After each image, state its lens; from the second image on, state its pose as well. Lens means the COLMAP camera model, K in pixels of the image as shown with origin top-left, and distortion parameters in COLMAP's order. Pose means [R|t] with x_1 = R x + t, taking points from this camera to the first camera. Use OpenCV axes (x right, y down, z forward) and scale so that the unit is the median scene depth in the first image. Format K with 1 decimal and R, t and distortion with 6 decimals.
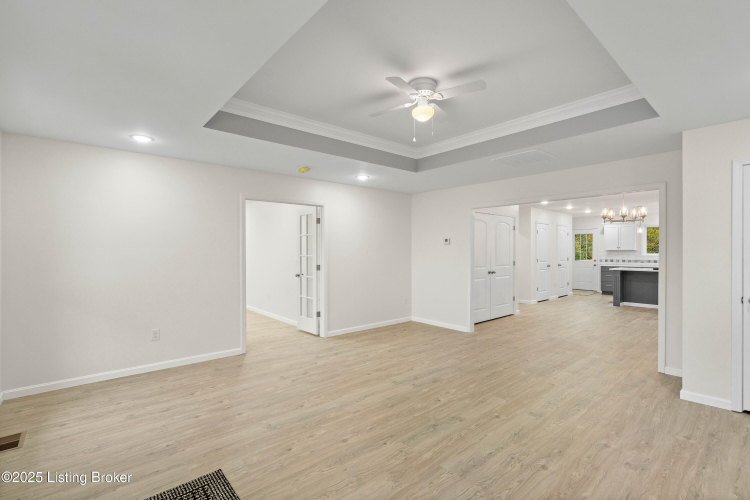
lens RADIAL K [[347.9, 0, 377.8], [0, 347.9, 253.2], [0, 0, 1]] dist [-0.000683, -0.000118]
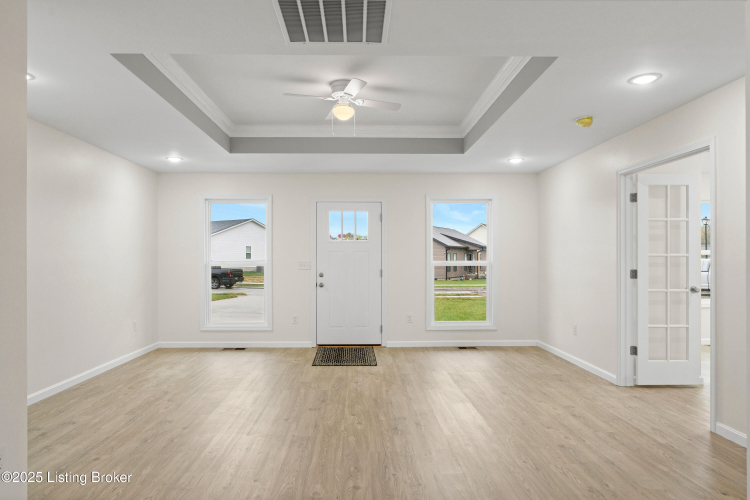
lens RADIAL K [[511.0, 0, 372.9], [0, 511.0, 260.4], [0, 0, 1]] dist [0.005314, 0.000798]
pose [[-0.647719, 0.004563, -0.761866, 1.229351], [-0.002949, 0.999960, 0.008496, 0.020275], [0.761874, 0.007750, -0.647679, 2.039976]]
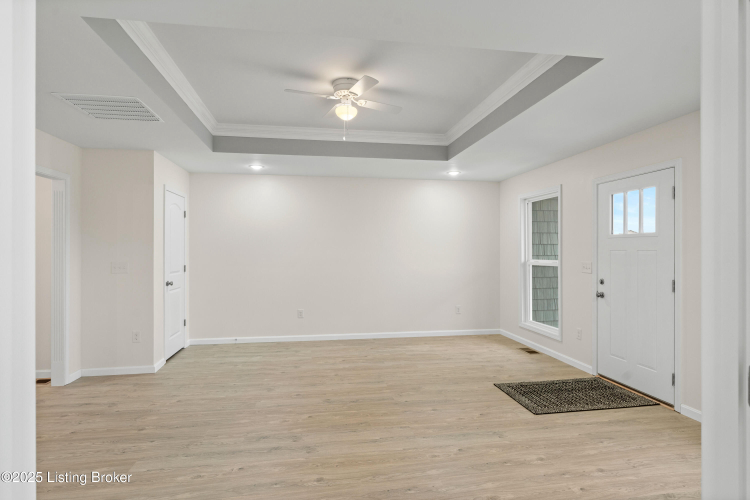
lens RADIAL K [[400.4, 0, 359.2], [0, 400.4, 250.0], [0, 0, 1]] dist [-0.003835, -0.000523]
pose [[-0.829427, 0.002844, 0.558609, -0.550827], [0.004788, 0.999987, 0.002018, -0.008762], [-0.558595, 0.004348, -0.829429, 1.935560]]
